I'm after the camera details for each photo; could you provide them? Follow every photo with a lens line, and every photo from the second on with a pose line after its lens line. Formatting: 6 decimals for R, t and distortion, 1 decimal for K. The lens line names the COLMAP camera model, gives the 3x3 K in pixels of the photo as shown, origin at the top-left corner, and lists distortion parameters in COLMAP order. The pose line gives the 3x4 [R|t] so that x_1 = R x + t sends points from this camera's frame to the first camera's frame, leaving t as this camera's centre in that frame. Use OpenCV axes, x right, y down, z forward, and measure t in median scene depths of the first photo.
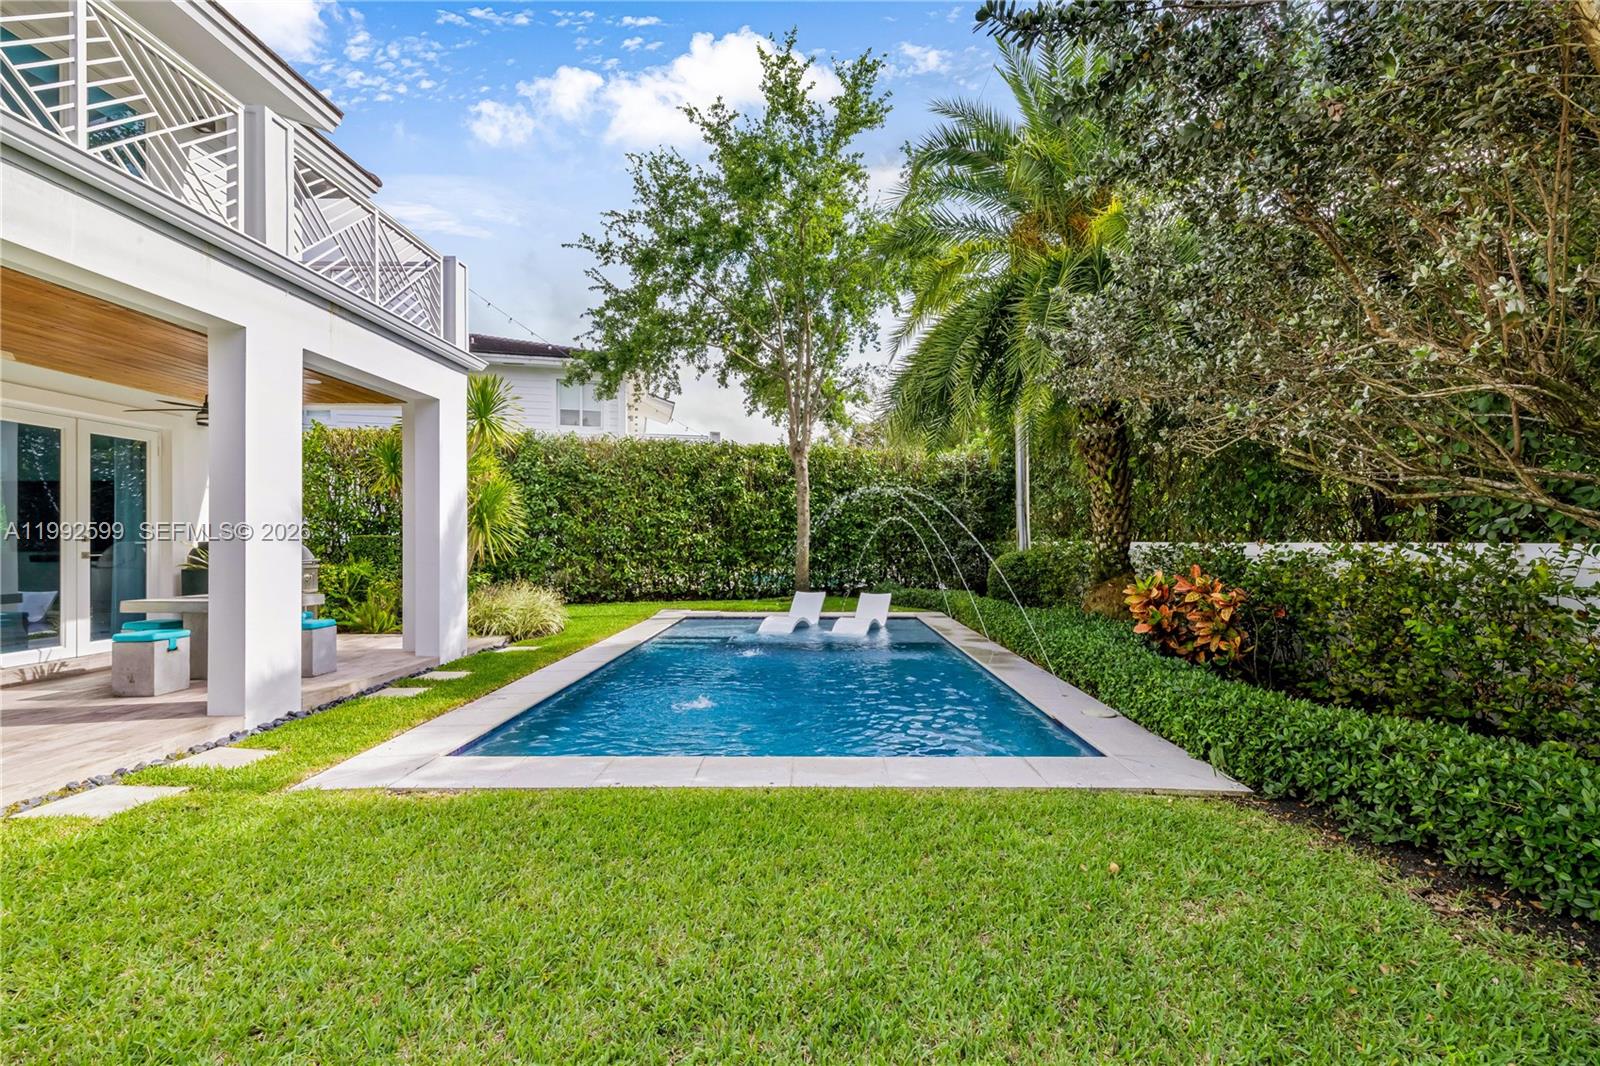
lens RADIAL K [[703.6, 0, 805.7], [0, 703.6, 535.2], [0, 0, 1]] dist [0.011969, -0.000515]
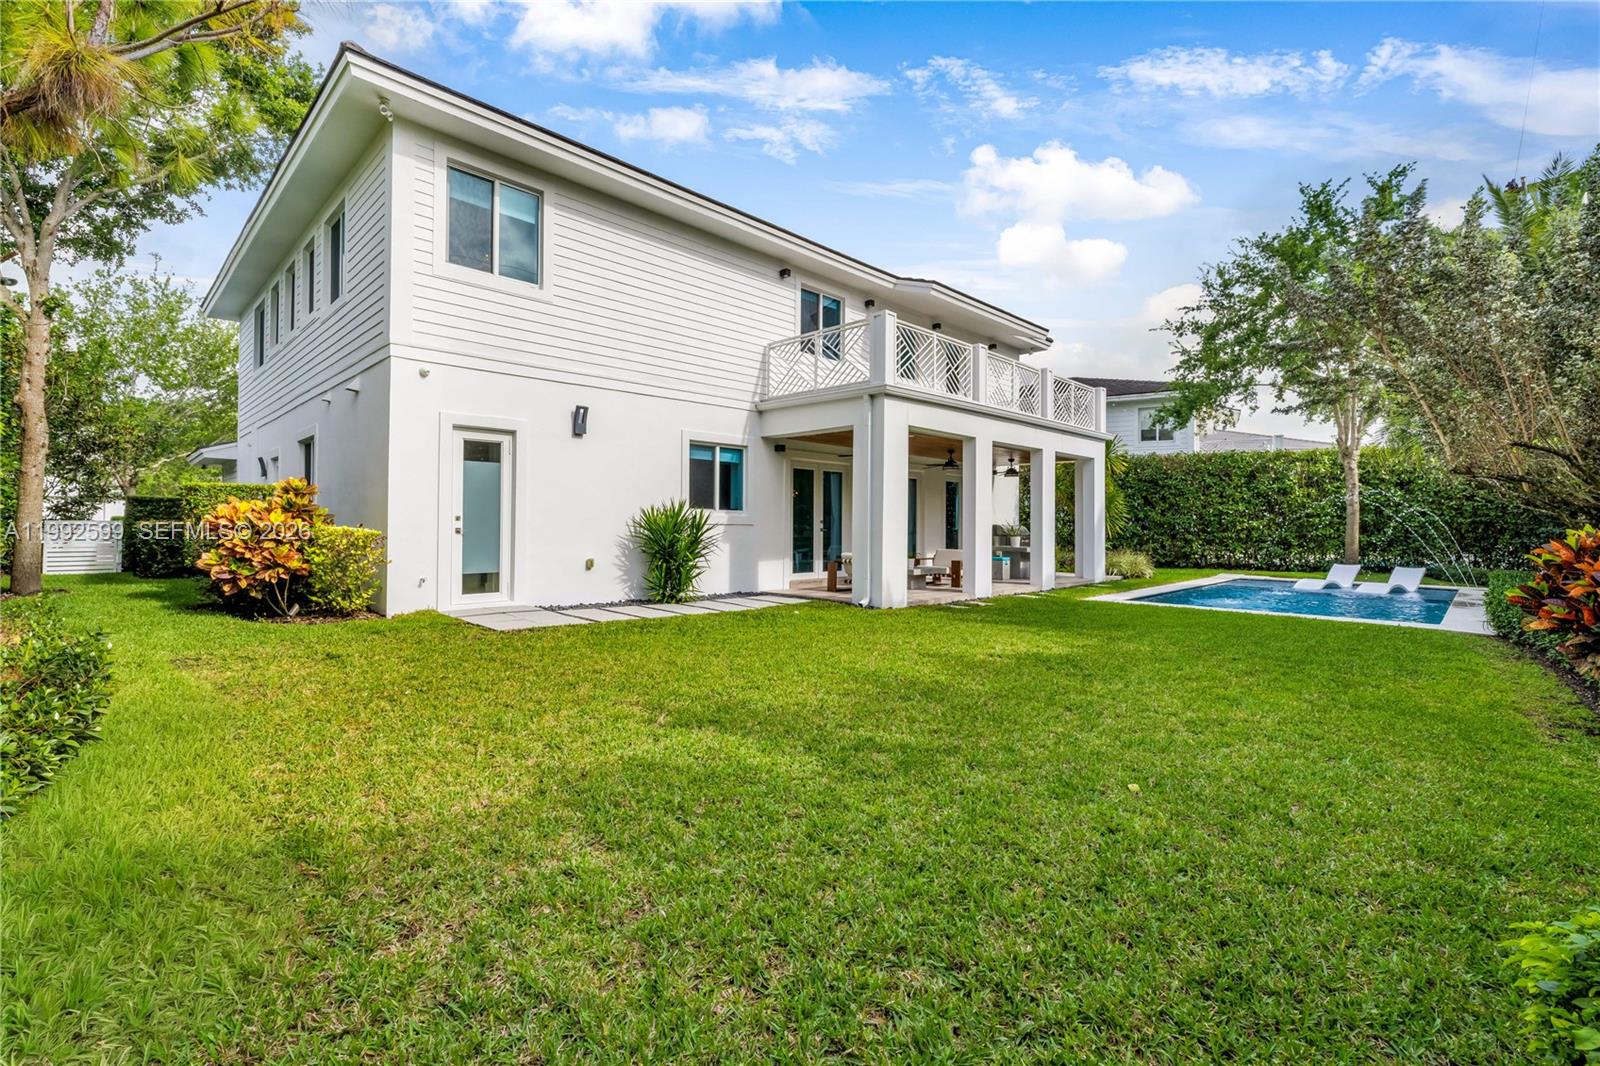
lens RADIAL K [[703.6, 0, 807.3], [0, 703.6, 523.6], [0, 0, 1]] dist [0.011969, -0.000515]
pose [[0.727448, 0.002886, -0.686156, 0.155933], [0.000544, 0.999988, 0.004783, -0.003885], [0.686162, -0.003853, 0.727438, -0.576465]]
